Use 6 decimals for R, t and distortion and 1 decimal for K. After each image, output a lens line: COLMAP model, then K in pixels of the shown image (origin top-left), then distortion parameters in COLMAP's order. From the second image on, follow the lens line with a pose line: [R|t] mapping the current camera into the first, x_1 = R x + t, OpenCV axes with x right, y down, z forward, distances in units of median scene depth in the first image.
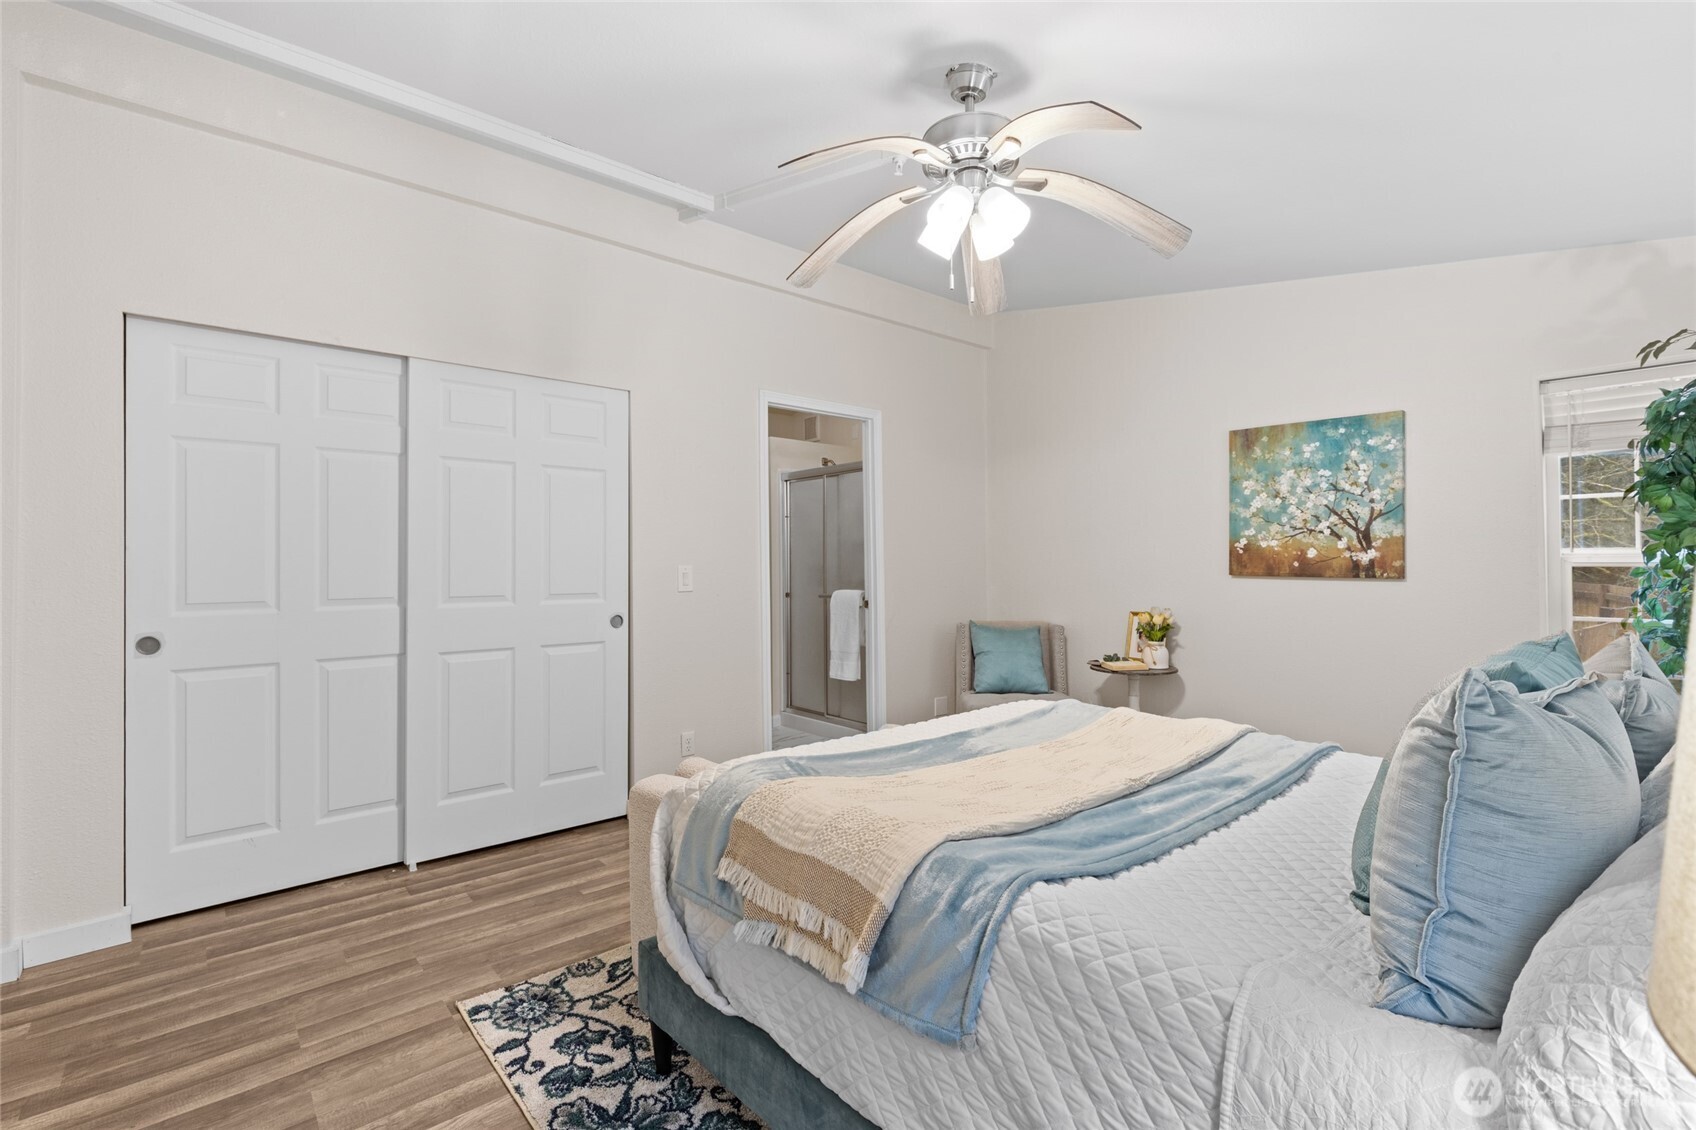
lens RADIAL K [[776.0, 0, 849.1], [0, 776.0, 557.8], [0, 0, 1]] dist [0.002243, -0.001517]
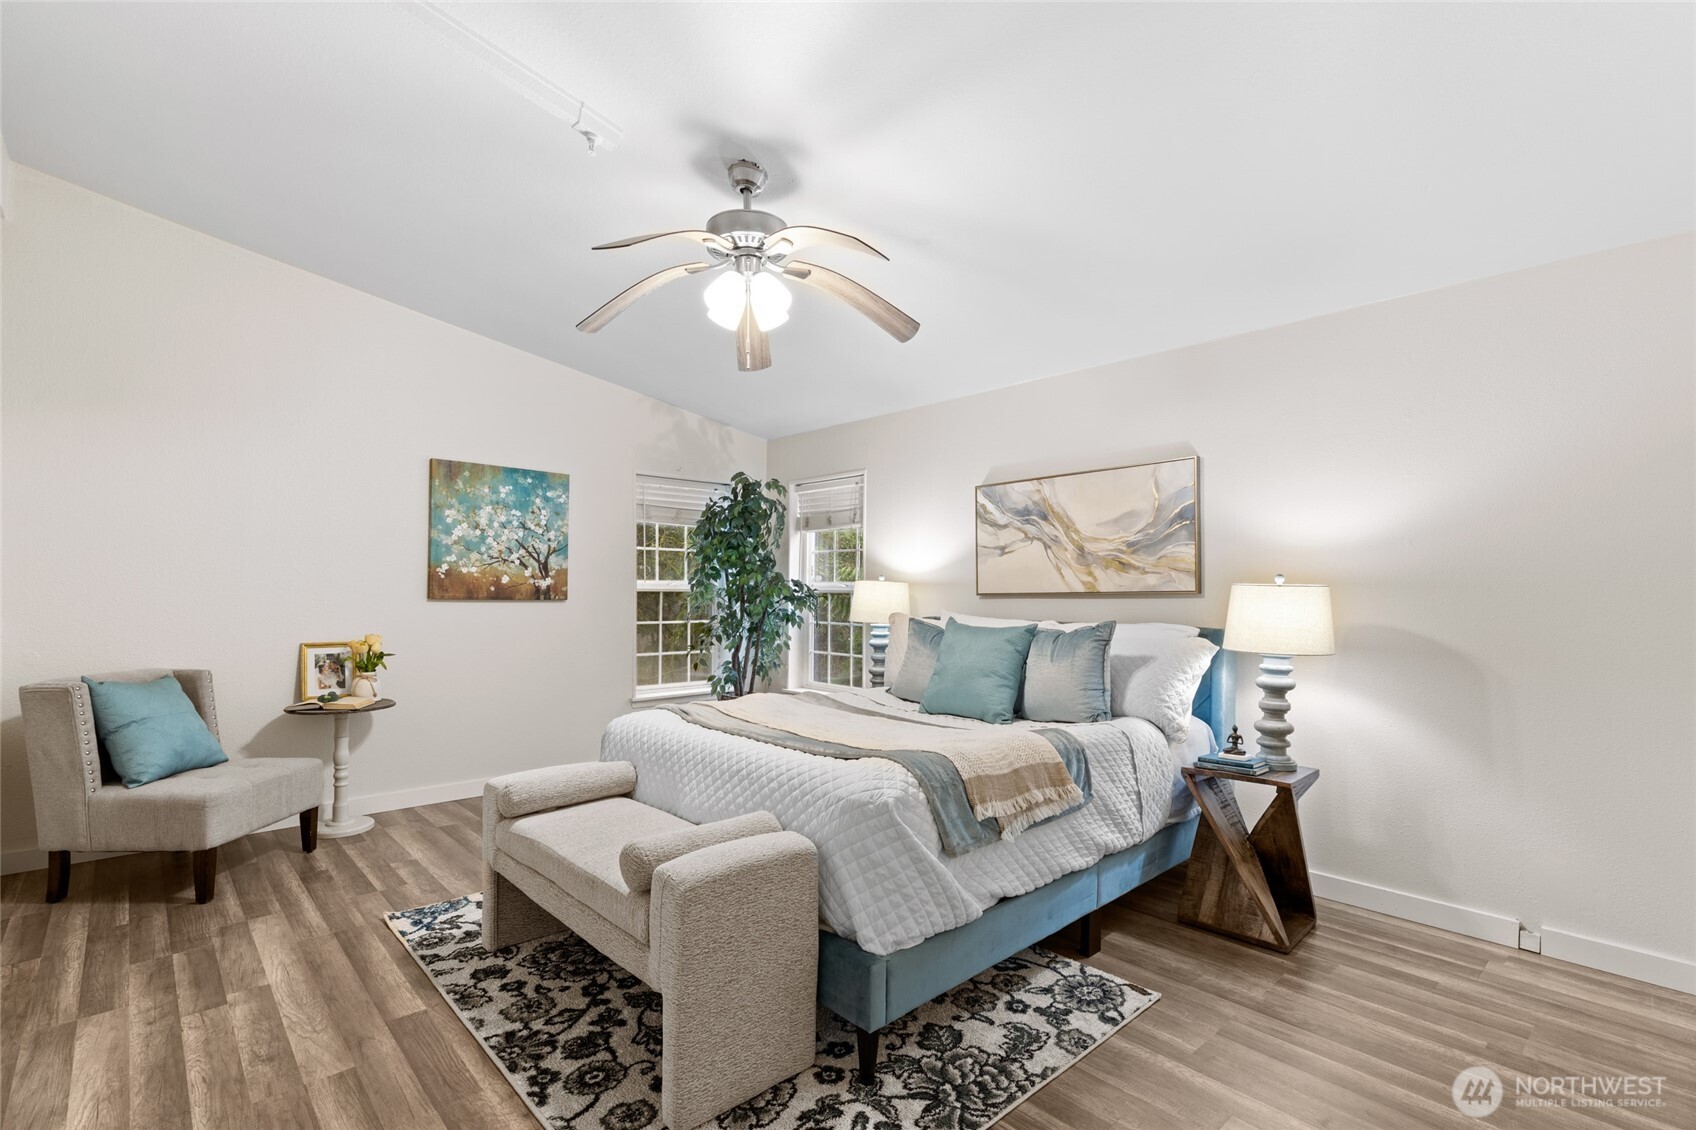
lens RADIAL K [[776.0, 0, 863.8], [0, 776.0, 595.4], [0, 0, 1]] dist [0.002243, -0.001517]
pose [[-0.046238, -0.000704, 0.998930, -0.611081], [-0.010547, 0.999944, 0.000217, 0.012432], [-0.998875, -0.010526, -0.046243, 0.516469]]
